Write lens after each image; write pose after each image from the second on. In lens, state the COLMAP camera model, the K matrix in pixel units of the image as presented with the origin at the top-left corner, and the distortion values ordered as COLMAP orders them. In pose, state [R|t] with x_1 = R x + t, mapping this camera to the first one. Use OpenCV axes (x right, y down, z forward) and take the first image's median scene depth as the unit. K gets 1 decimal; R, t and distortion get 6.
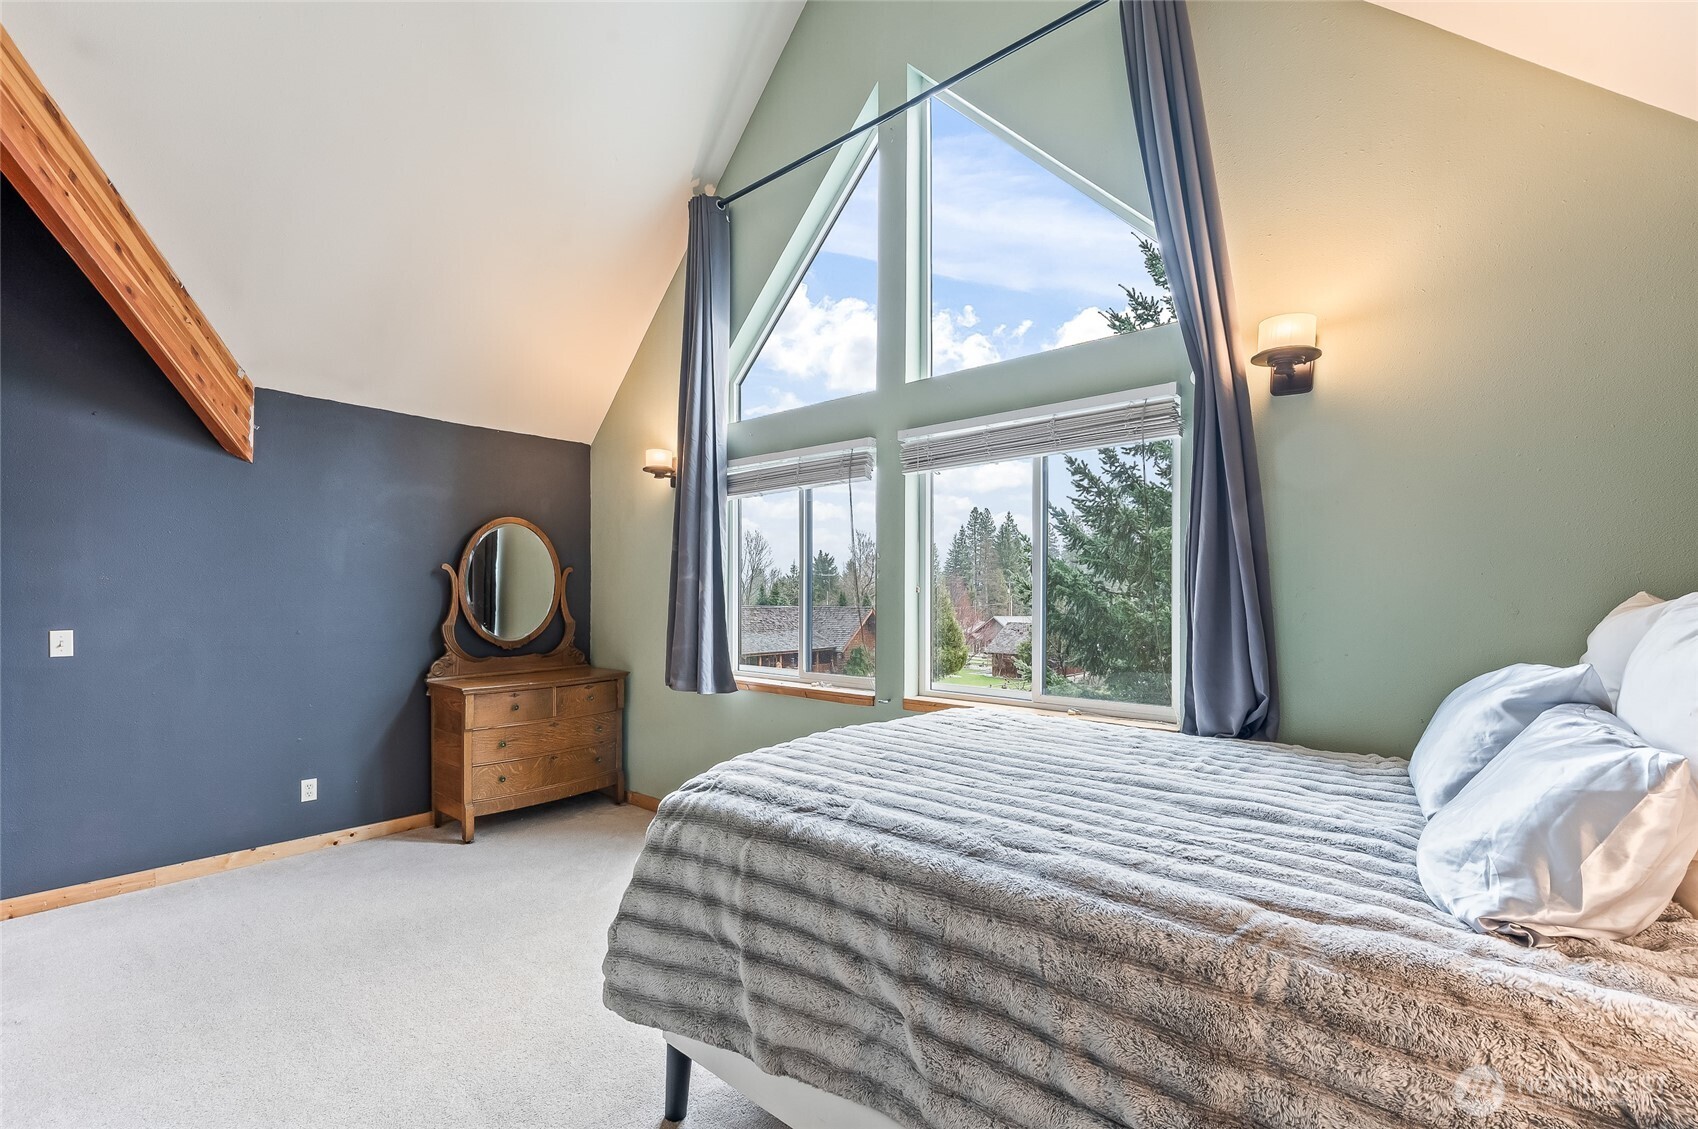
lens RADIAL K [[712.5, 0, 851.3], [0, 712.5, 594.3], [0, 0, 1]] dist [0.000344, -0.000340]
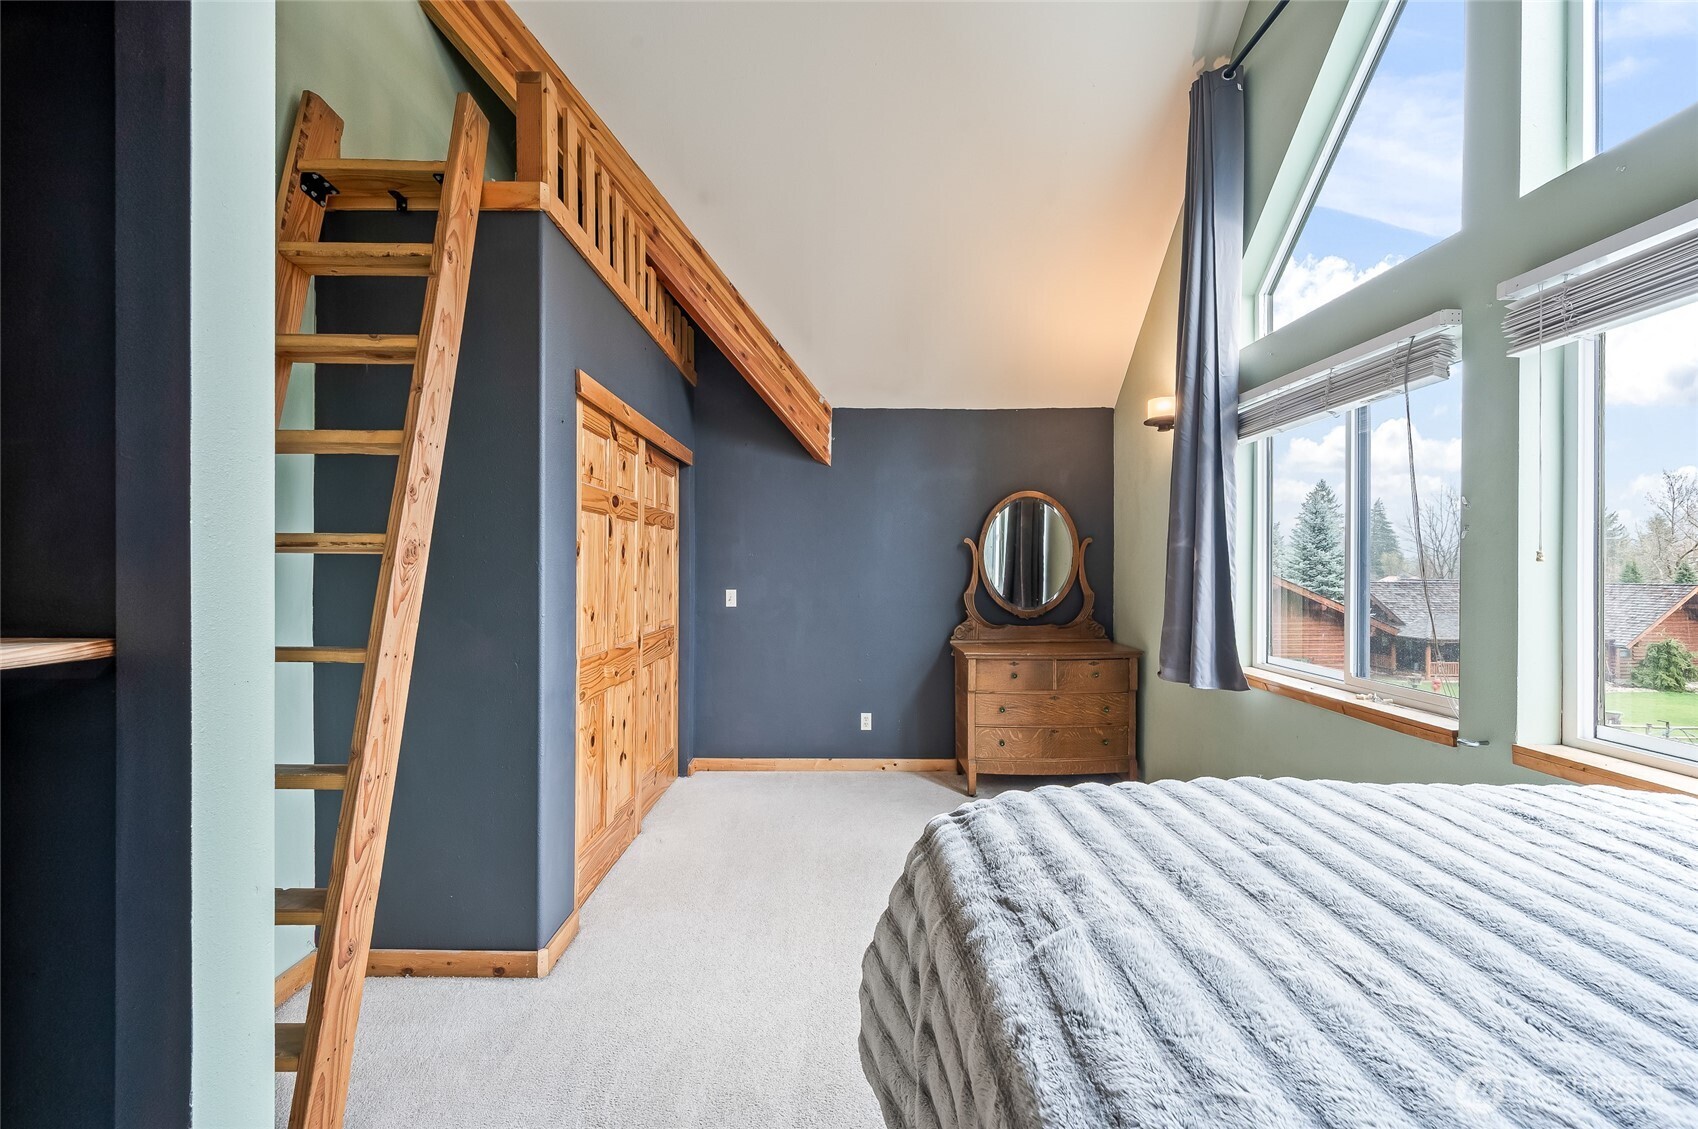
lens RADIAL K [[673.3, 0, 850.5], [0, 673.3, 568.3], [0, 0, 1]] dist [0.000581, -0.000181]
pose [[0.647521, 0.001730, -0.762046, 0.131368], [0.001636, 0.999992, 0.003660, 0.000091], [0.762046, -0.003617, 0.647513, 0.221237]]
